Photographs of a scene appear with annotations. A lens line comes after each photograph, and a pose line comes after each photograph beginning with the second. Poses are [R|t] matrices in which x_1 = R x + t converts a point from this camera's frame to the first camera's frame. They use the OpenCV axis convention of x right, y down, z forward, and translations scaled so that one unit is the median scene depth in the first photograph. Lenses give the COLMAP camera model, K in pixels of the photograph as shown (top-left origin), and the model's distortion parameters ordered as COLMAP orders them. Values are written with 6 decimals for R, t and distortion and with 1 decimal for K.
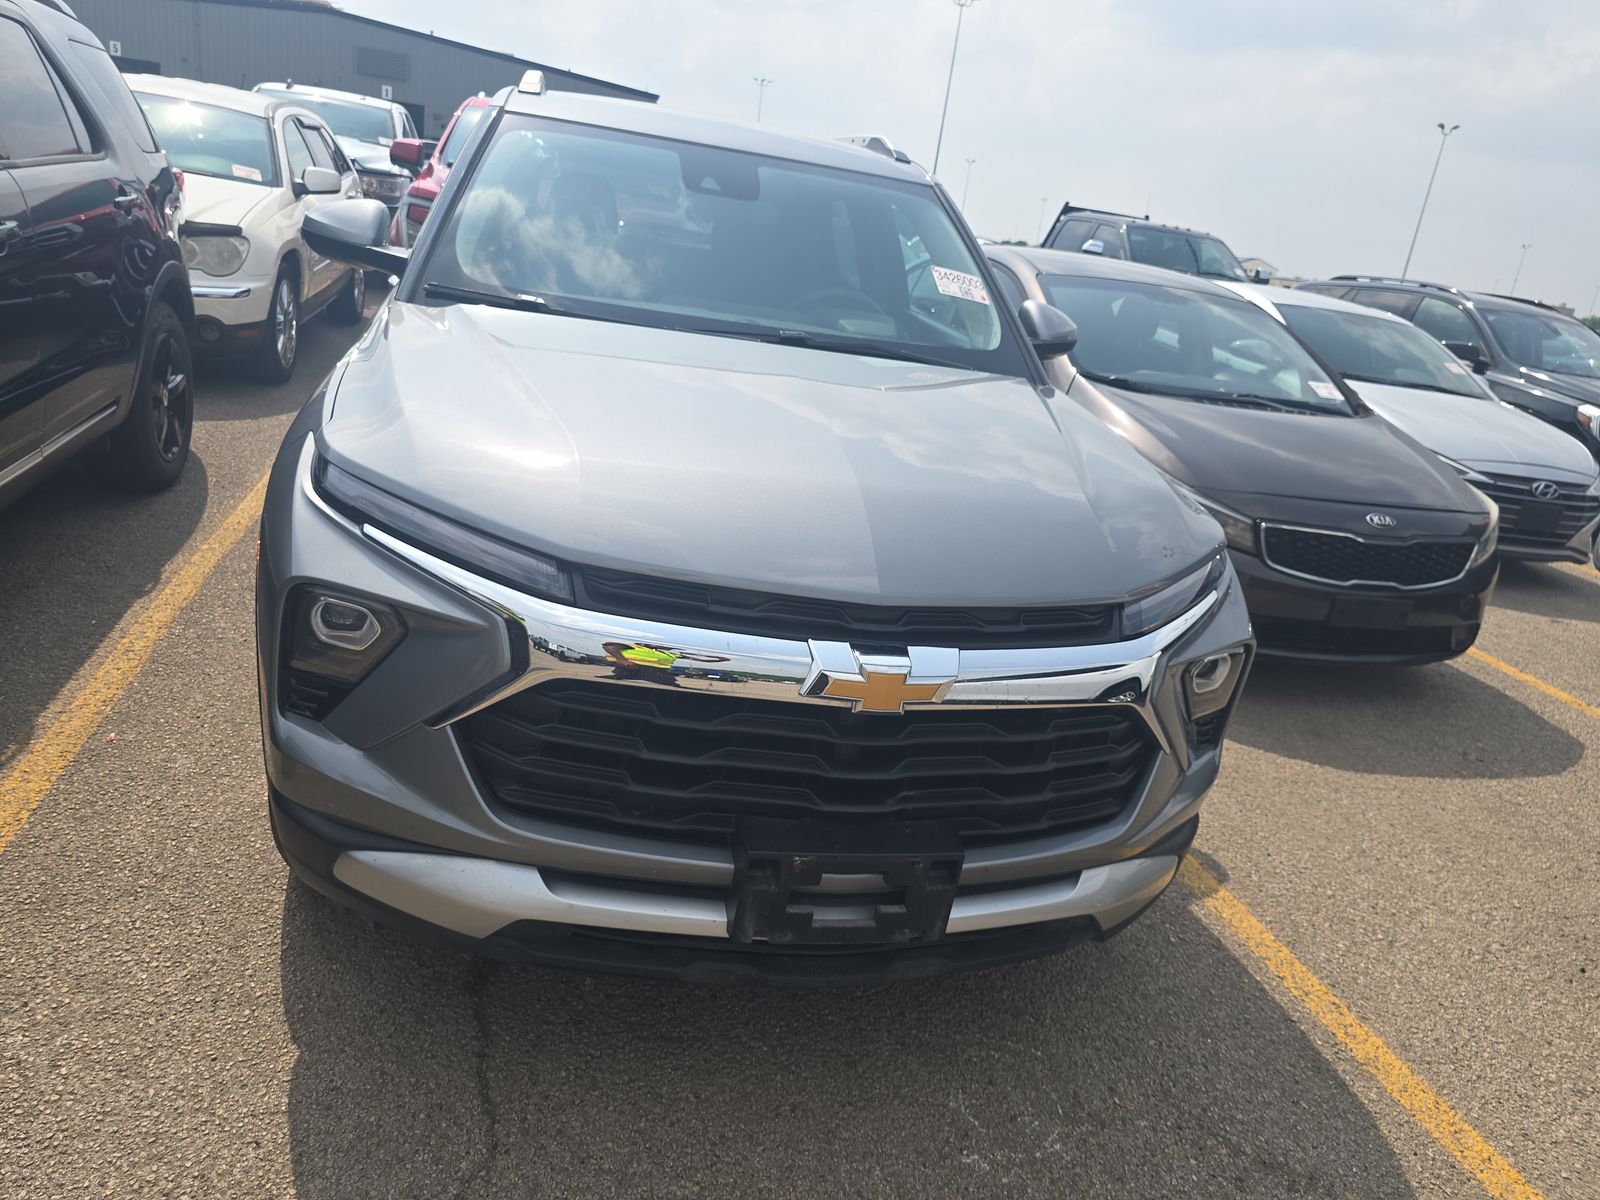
lens RADIAL K [[1063.4, 0, 794.0], [0, 1063.4, 597.0], [0, 0, 1]] dist [0.009009, -0.006534]
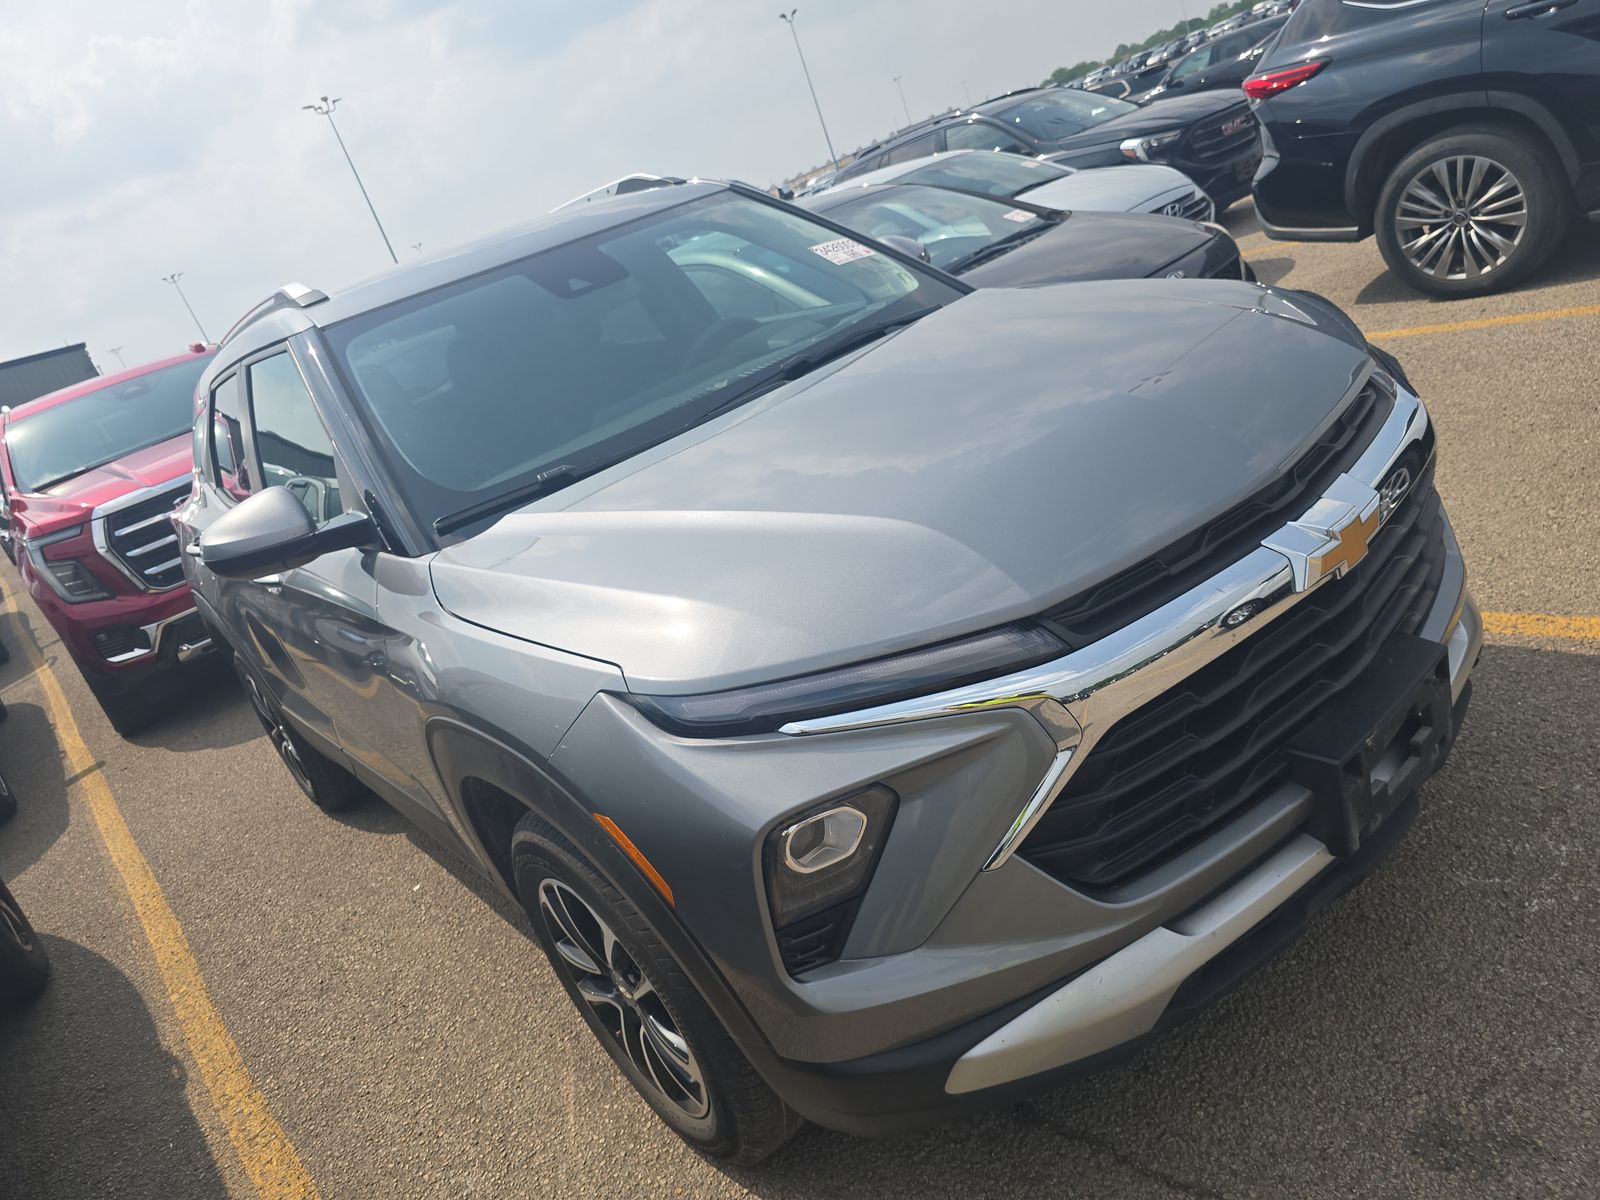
lens RADIAL K [[1063.4, 0, 800.9], [0, 1063.4, 602.2], [0, 0, 1]] dist [0.009009, -0.006534]
pose [[0.789608, -0.556204, 0.259143, -0.280948], [0.561843, 0.825133, 0.059065, -0.096721], [-0.246680, 0.098960, 0.964031, 0.088665]]
